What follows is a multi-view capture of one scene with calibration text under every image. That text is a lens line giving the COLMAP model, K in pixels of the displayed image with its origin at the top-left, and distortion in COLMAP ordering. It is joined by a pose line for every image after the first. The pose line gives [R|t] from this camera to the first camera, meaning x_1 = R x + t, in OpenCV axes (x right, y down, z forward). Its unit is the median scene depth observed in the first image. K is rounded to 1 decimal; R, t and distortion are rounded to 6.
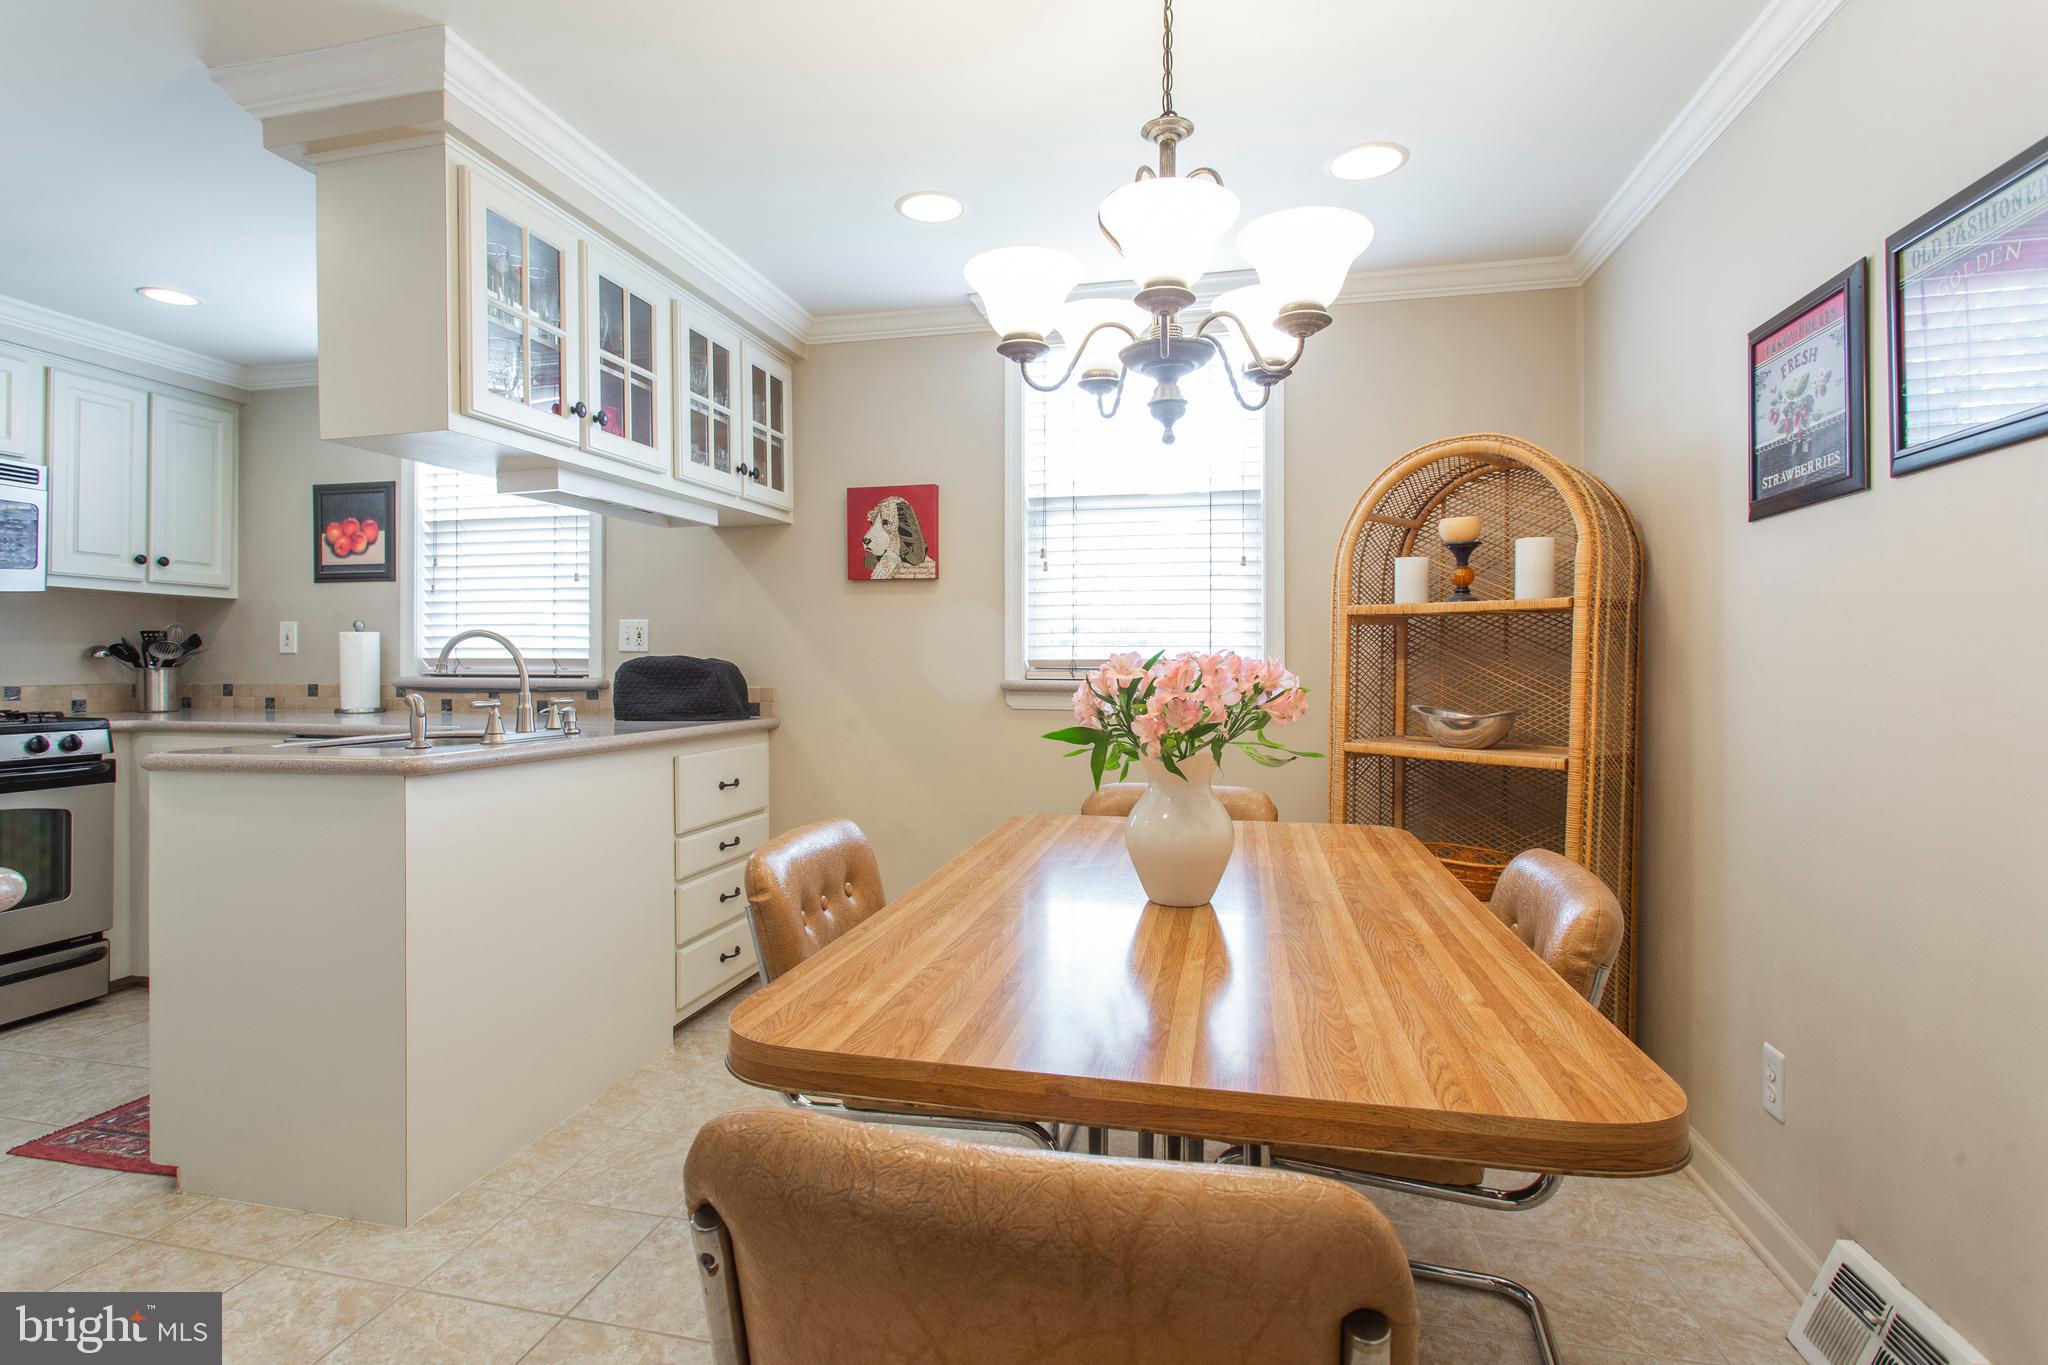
lens RADIAL K [[1000.7, 0, 1009.6], [0, 1000.7, 662.9], [0, 0, 1]] dist [-0.013124, 0.004999]
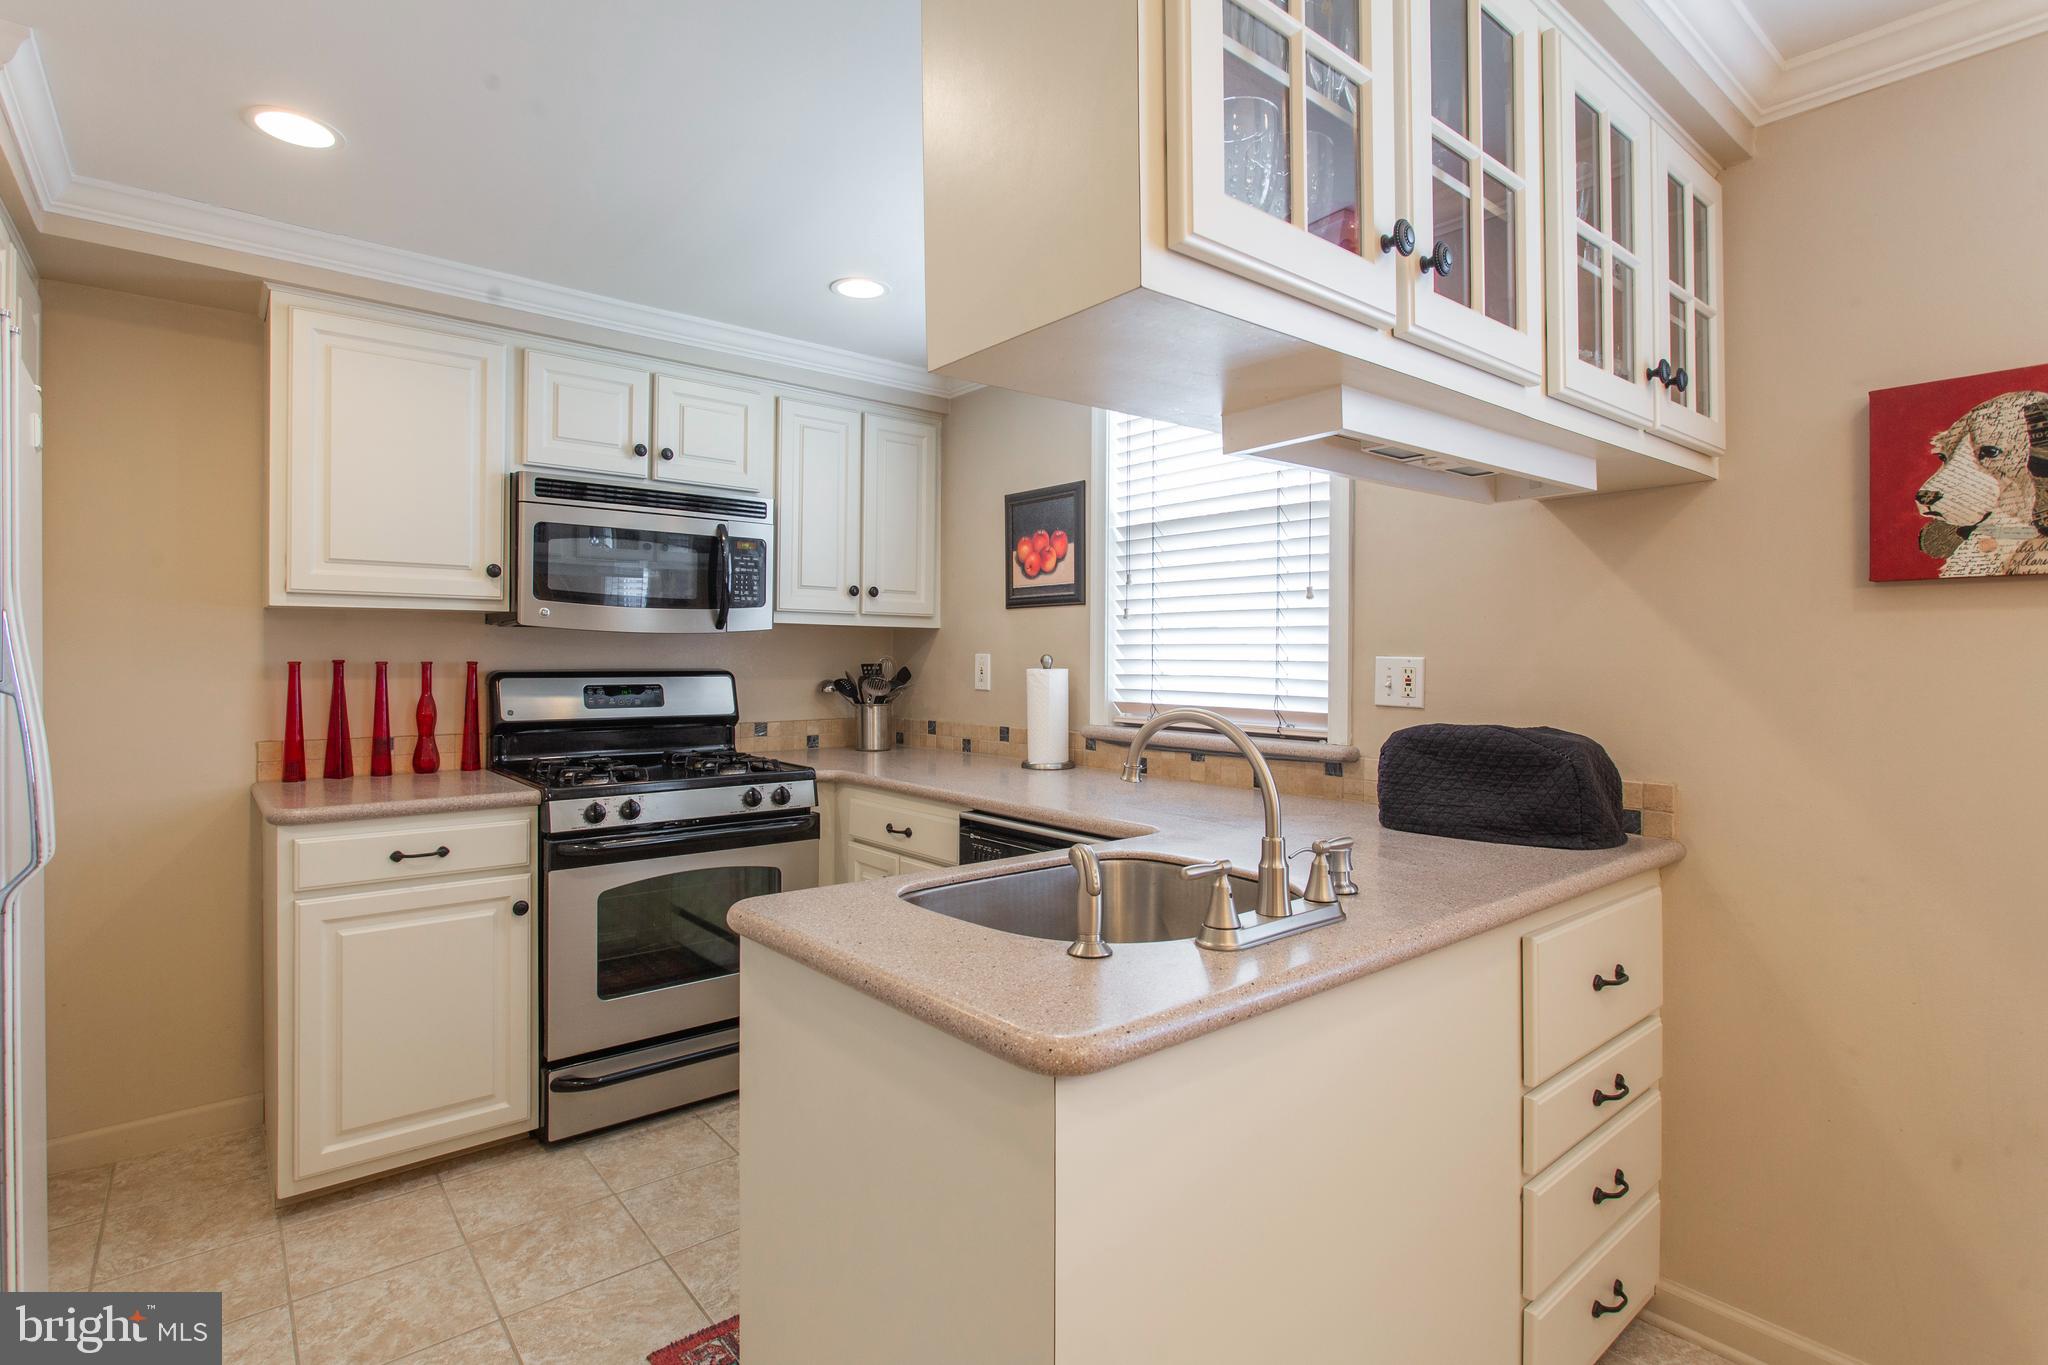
lens RADIAL K [[1000.7, 0, 1019.2], [0, 1000.7, 664.5], [0, 0, 1]] dist [-0.013124, 0.004999]
pose [[0.803629, 0.005093, -0.595108, -0.200986], [-0.001735, 0.999979, 0.006215, -0.043924], [0.595128, -0.003962, 0.803621, 0.359371]]
